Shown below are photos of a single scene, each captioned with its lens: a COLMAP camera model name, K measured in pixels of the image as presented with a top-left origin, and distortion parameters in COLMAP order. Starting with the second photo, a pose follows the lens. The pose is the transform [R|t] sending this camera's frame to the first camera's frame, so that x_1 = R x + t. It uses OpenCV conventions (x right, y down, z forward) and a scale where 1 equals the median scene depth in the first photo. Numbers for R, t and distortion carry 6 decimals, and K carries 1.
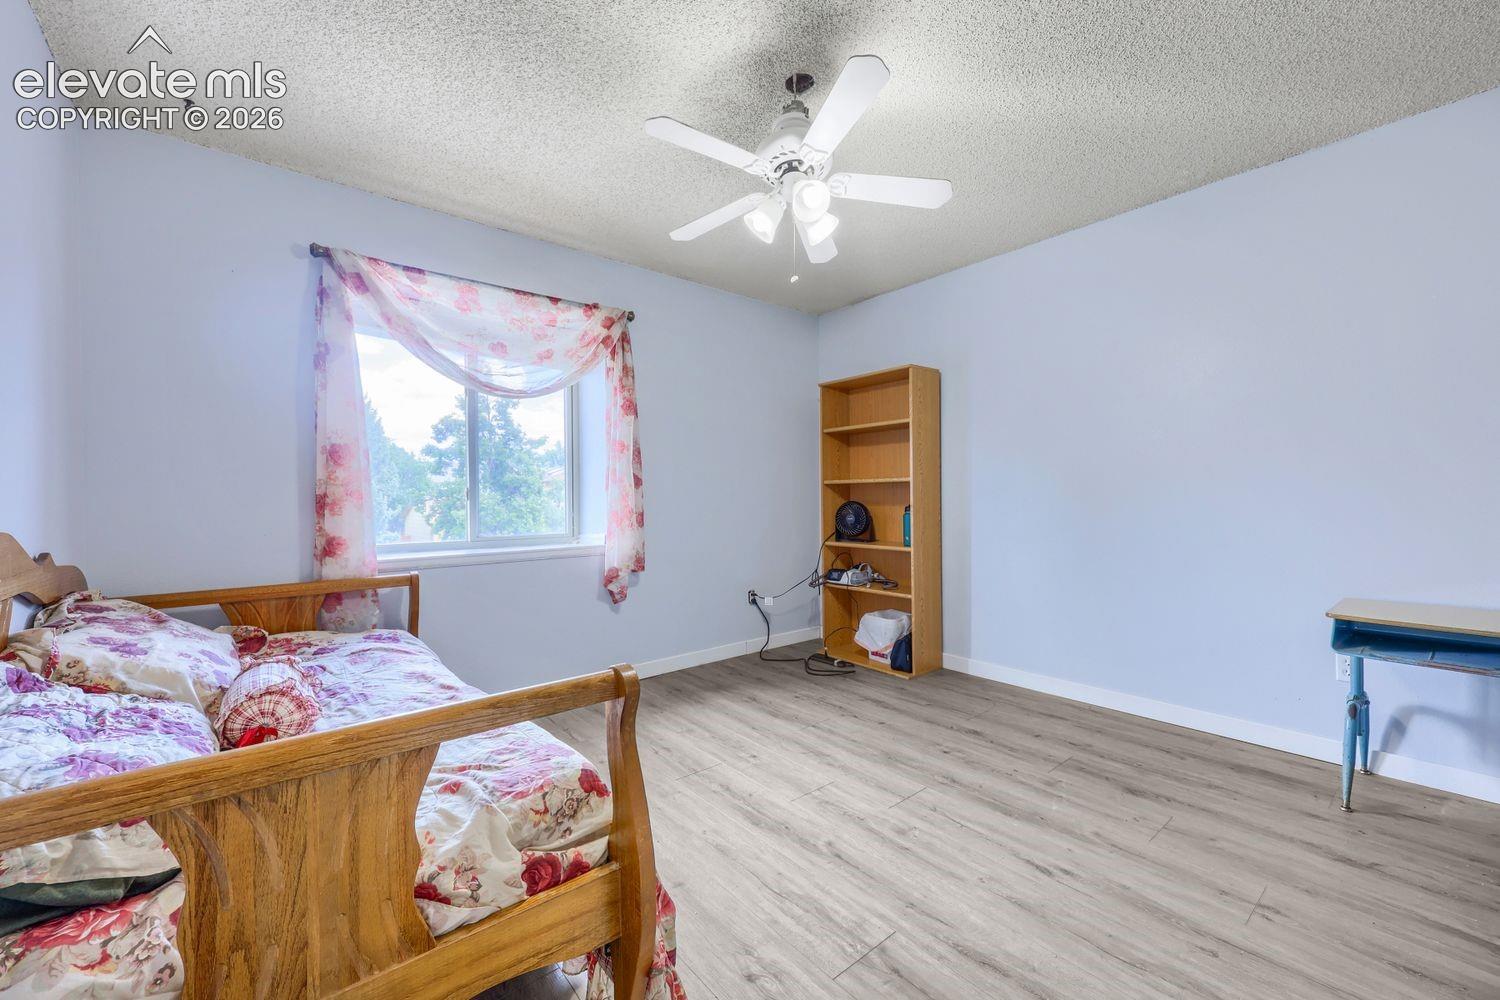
lens RADIAL K [[599.5, 0, 740.3], [0, 599.5, 508.5], [0, 0, 1]] dist [-0.000779, -0.000220]
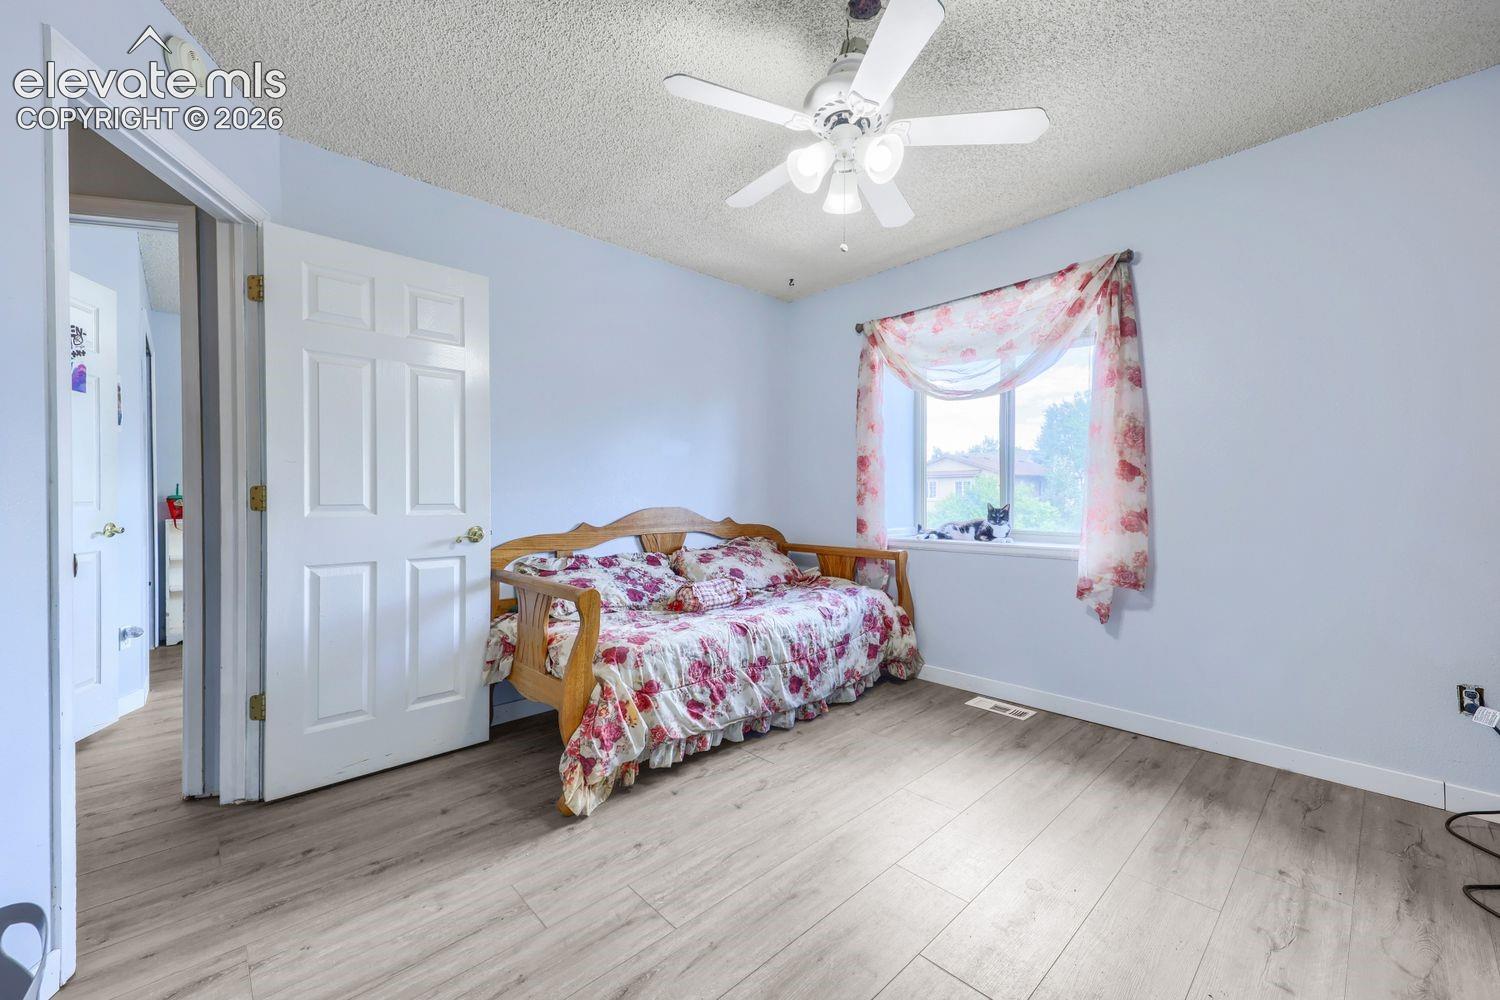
lens RADIAL K [[599.4, 0, 747.4], [0, 599.4, 495.6], [0, 0, 1]] dist [-0.001283, -0.000367]
pose [[0.036771, 0.005795, -0.999307, 0.638501], [-0.013143, 0.999900, 0.005315, -0.012127], [0.999237, 0.012938, 0.036843, 0.545033]]
